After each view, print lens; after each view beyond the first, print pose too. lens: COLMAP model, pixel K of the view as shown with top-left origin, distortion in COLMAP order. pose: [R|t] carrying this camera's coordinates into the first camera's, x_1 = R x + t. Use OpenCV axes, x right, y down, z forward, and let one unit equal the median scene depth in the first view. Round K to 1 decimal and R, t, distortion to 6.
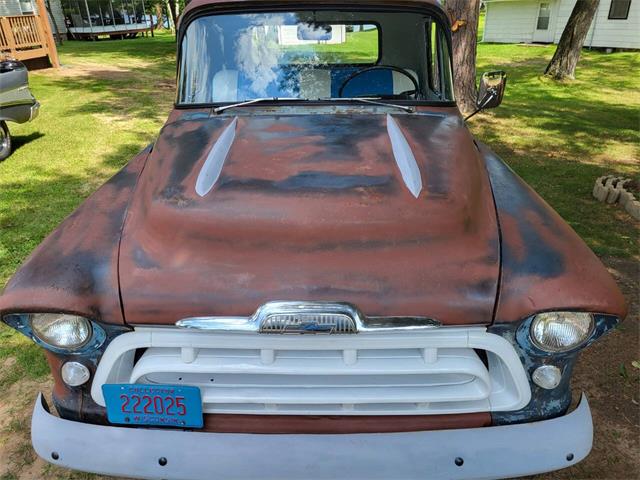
lens RADIAL K [[488.3, 0, 309.6], [0, 488.3, 242.1], [0, 0, 1]] dist [0.041897, -0.034812]
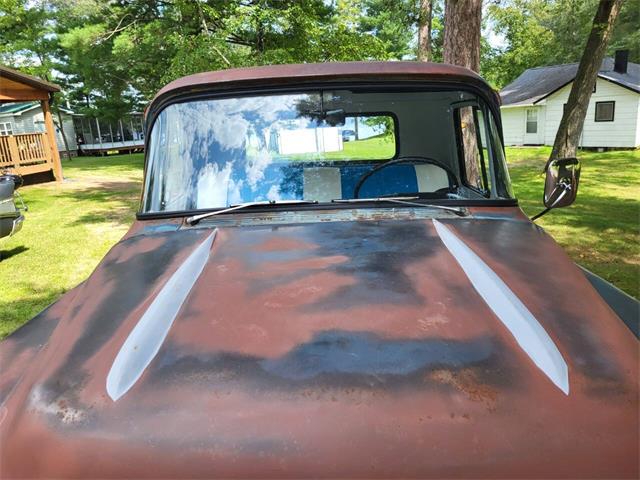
lens RADIAL K [[488.3, 0, 312.2], [0, 488.3, 230.5], [0, 0, 1]] dist [0.041897, -0.034812]
pose [[0.999562, -0.029459, 0.002962, -0.008766], [0.029368, 0.973805, -0.225479, -0.055422], [0.003758, 0.225467, 0.974244, 0.193238]]
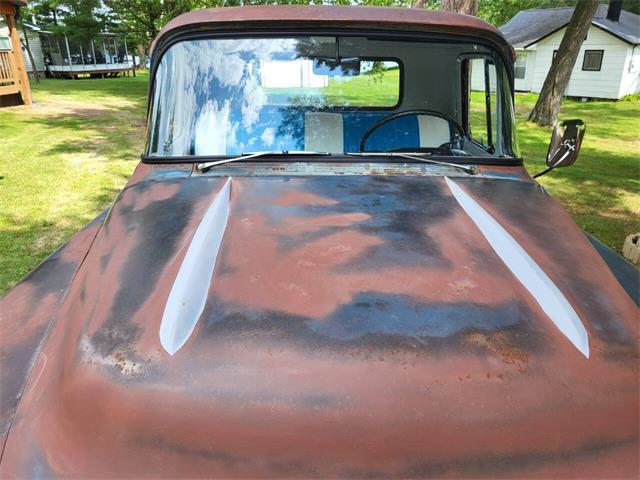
lens RADIAL K [[488.3, 0, 320.6], [0, 488.3, 234.5], [0, 0, 1]] dist [0.041897, -0.034812]
pose [[0.998089, 0.003326, 0.061704, -0.038158], [0.002402, 0.995708, -0.092514, -0.066837], [-0.061747, 0.092485, 0.993798, 0.185884]]
